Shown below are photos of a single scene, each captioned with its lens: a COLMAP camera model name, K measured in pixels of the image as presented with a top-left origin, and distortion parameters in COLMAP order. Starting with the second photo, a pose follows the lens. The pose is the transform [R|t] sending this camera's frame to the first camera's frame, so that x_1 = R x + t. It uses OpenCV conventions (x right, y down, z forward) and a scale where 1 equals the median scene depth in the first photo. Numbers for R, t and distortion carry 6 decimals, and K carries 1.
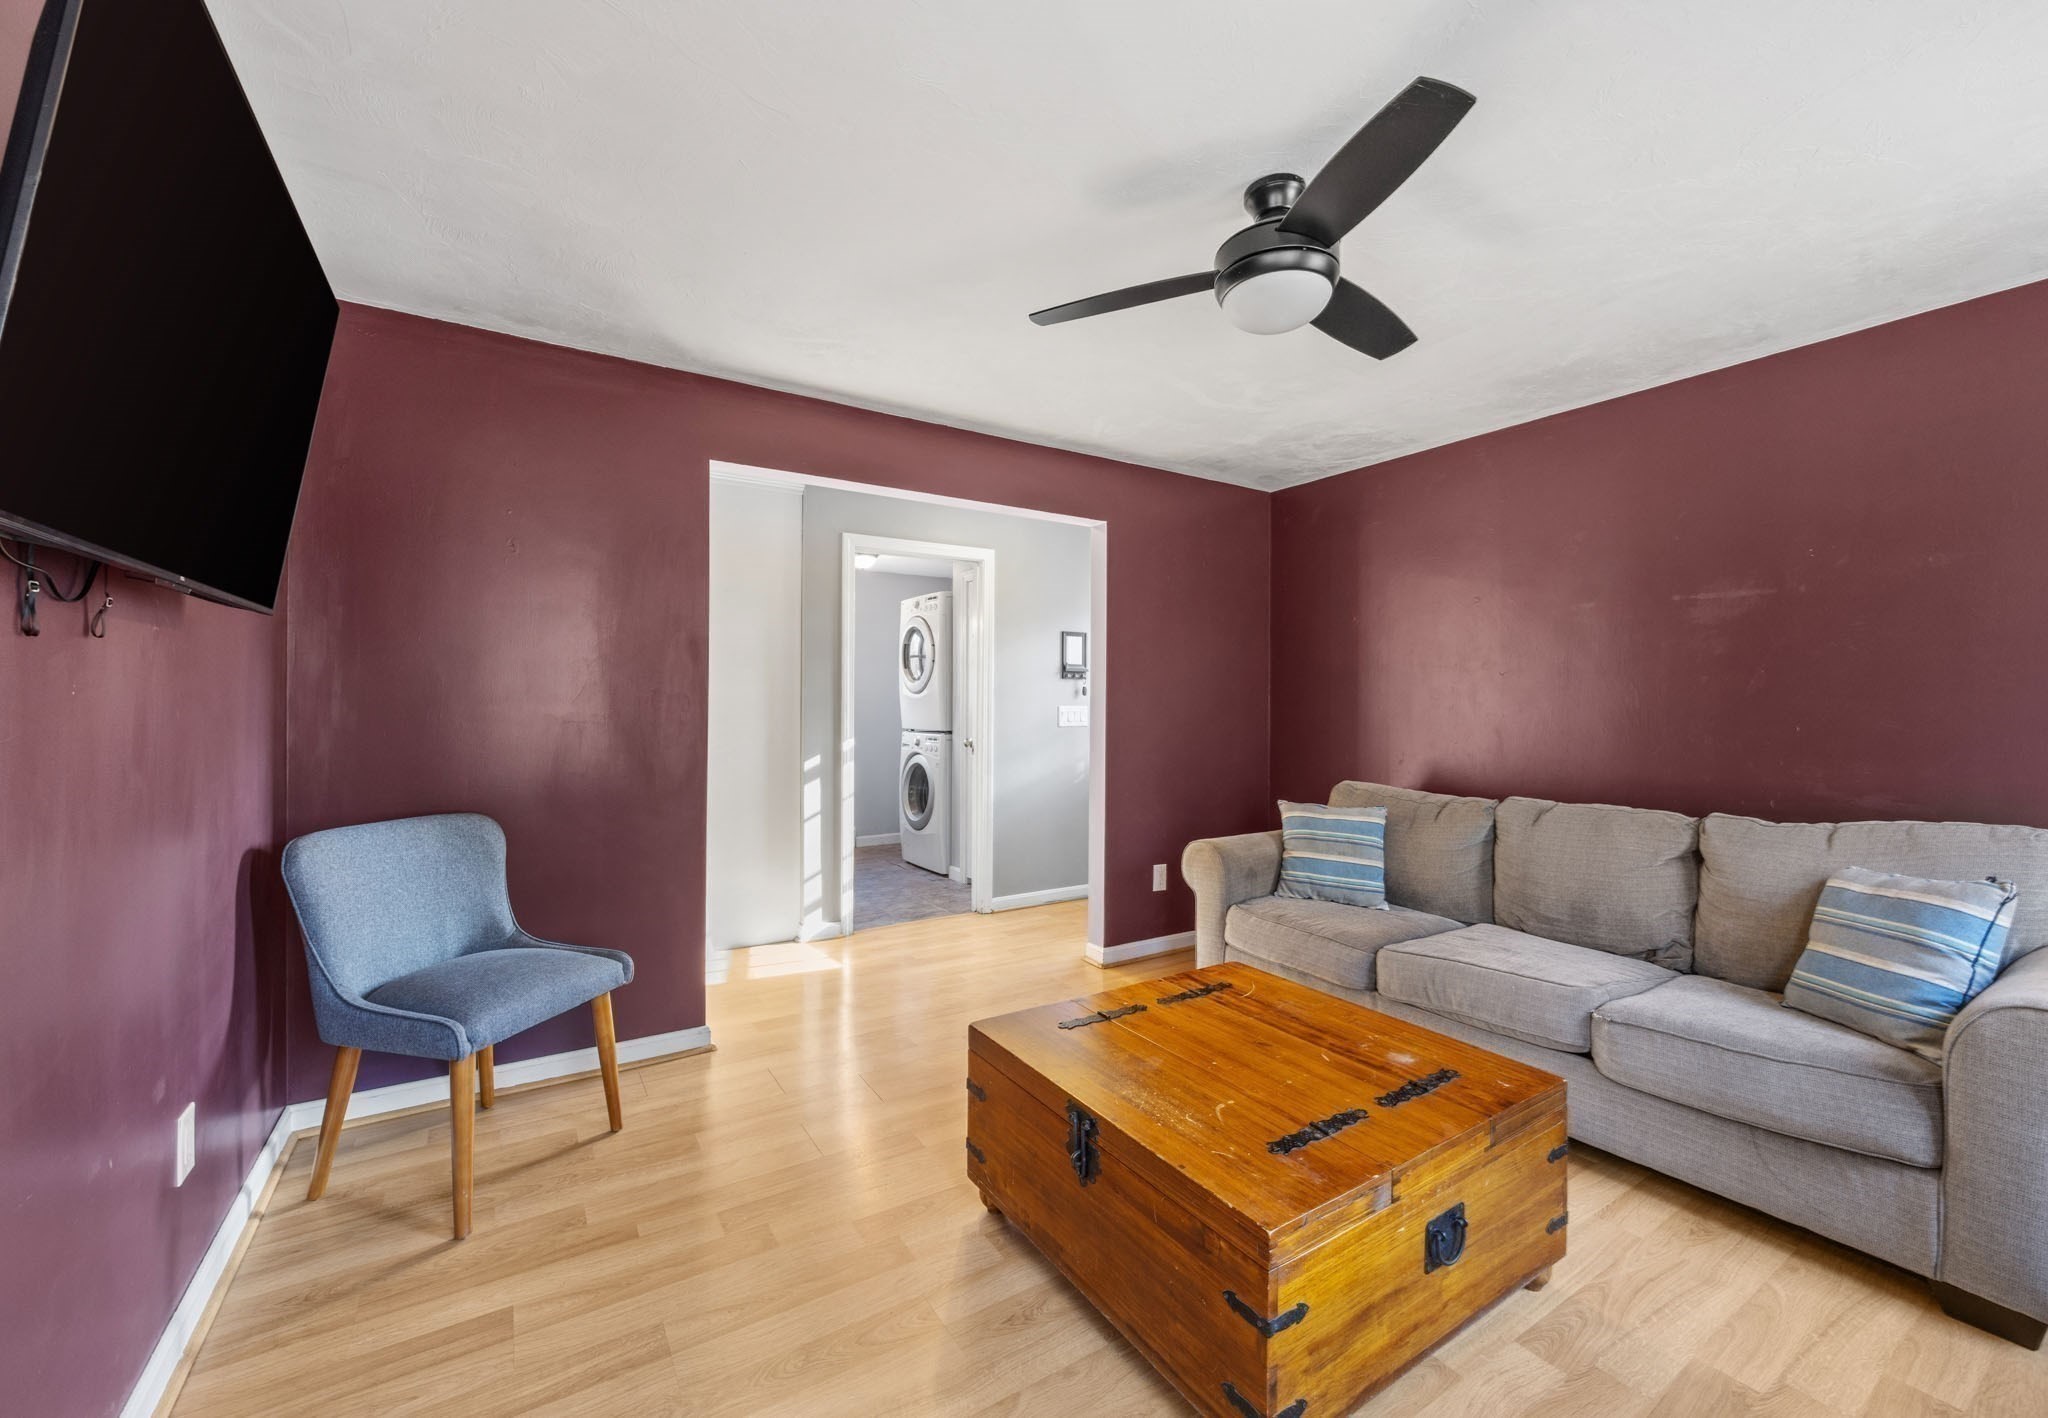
lens RADIAL K [[821.2, 0, 1028.1], [0, 821.2, 702.7], [0, 0, 1]] dist [-0.003015, -0.000121]
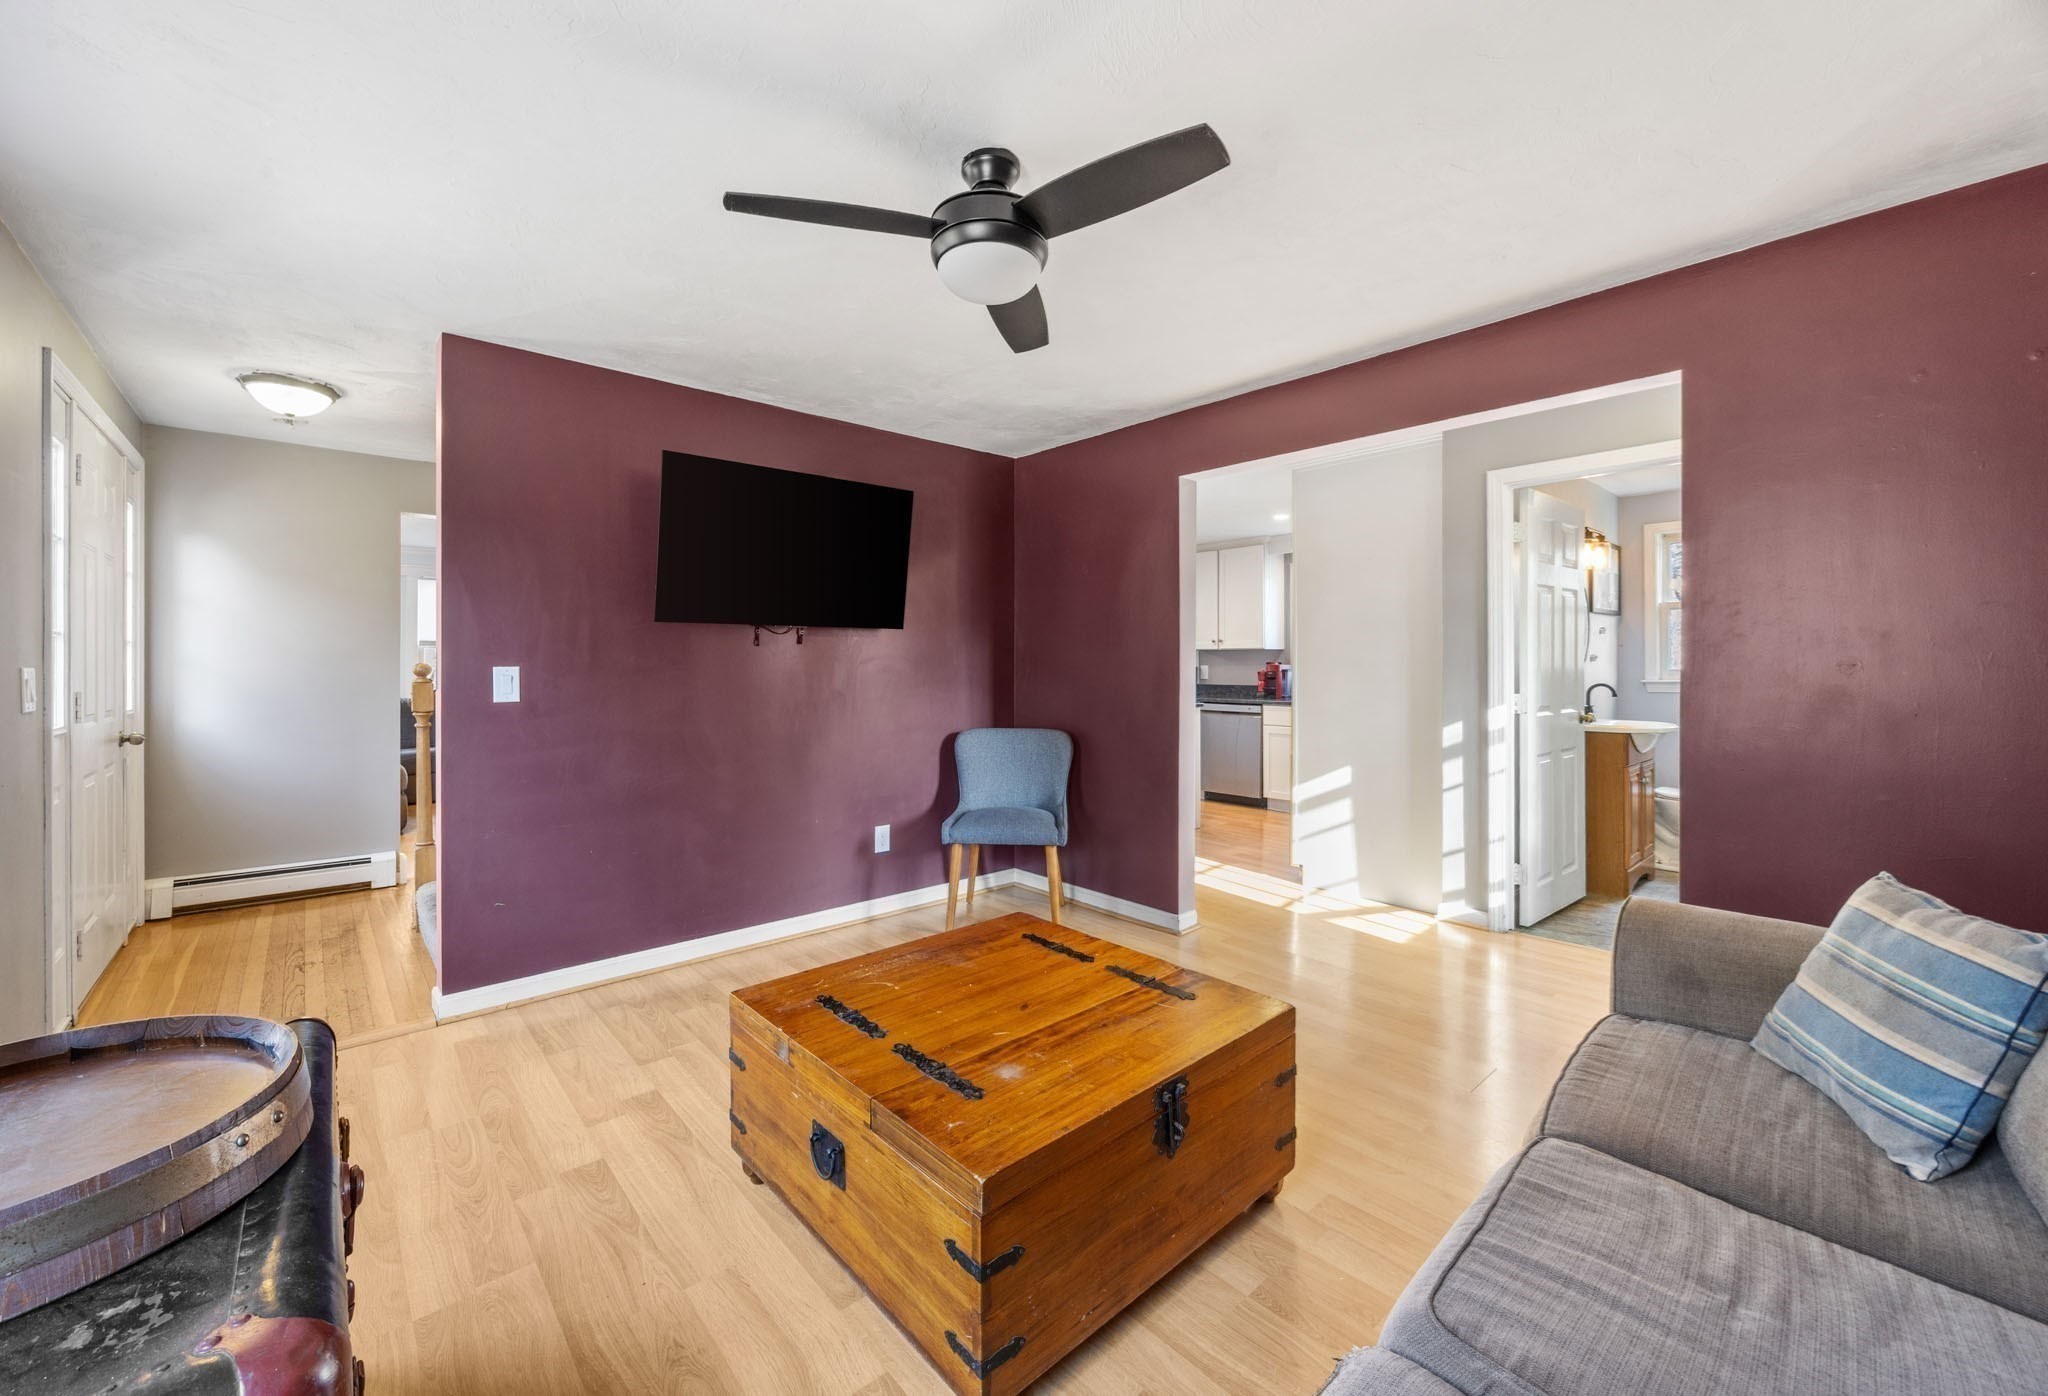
lens RADIAL K [[799.8, 0, 1015.8], [0, 799.8, 664.9], [0, 0, 1]] dist [-0.000284, 0.000032]
pose [[0.158792, -0.003533, -0.987306, 0.989468], [0.000837, 0.999994, -0.003443, 0.005161], [0.987312, -0.000279, 0.158794, 0.668221]]
